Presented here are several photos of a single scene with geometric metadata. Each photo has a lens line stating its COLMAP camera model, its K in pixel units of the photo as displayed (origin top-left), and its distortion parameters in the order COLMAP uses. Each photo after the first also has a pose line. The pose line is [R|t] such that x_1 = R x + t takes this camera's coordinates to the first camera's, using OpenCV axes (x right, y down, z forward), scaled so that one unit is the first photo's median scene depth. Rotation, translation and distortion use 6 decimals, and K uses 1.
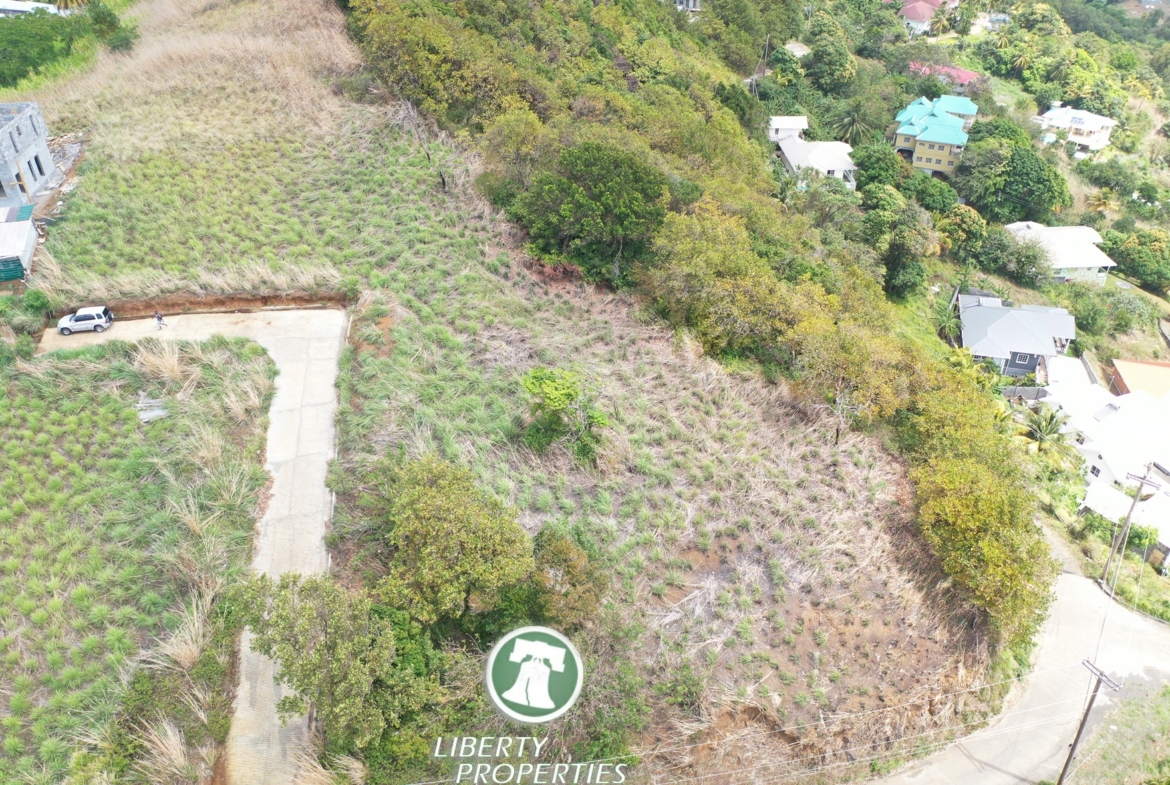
lens RADIAL K [[929.1, 0, 588.6], [0, 929.1, 391.6], [0, 0, 1]] dist [0.000657, 0.002914]
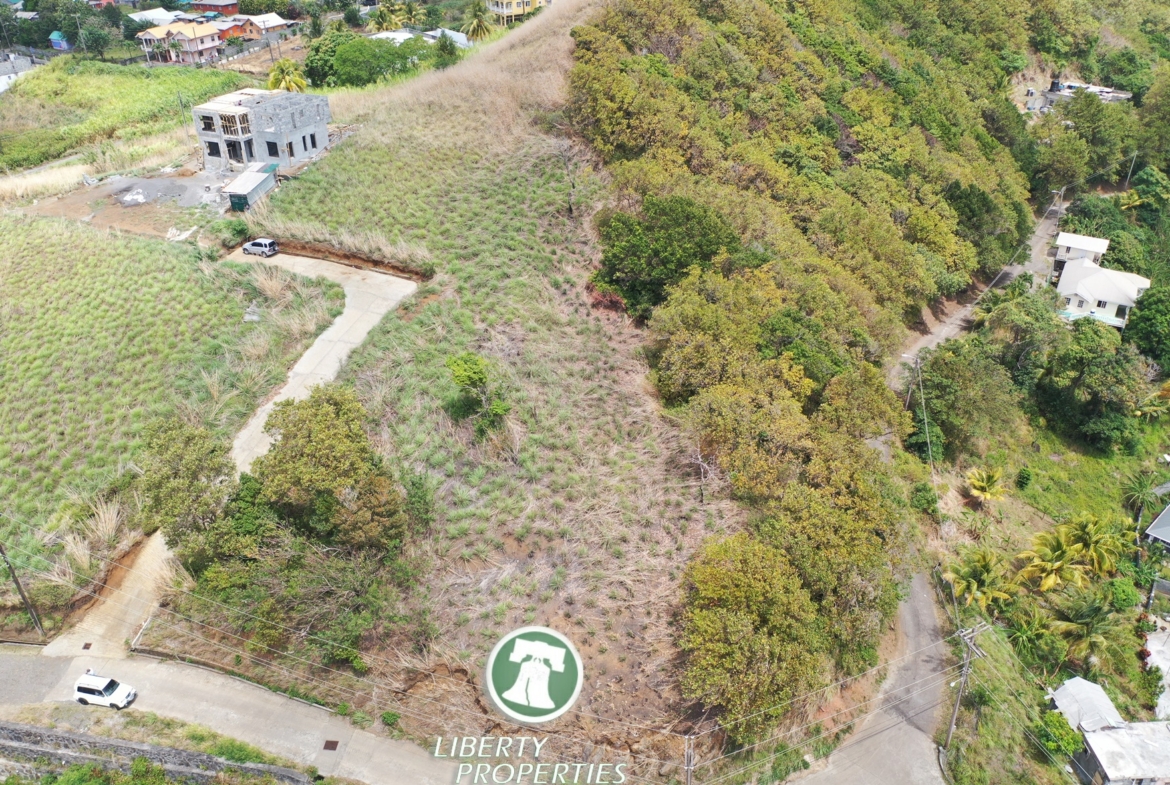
lens RADIAL K [[927.5, 0, 588.4], [0, 927.5, 392.0], [0, 0, 1]] dist [0.000502, 0.001103]
pose [[0.851237, 0.271207, -0.449269, 0.548636], [-0.300394, 0.953792, 0.006606, -0.026970], [0.430301, 0.129334, 0.893372, 0.010180]]
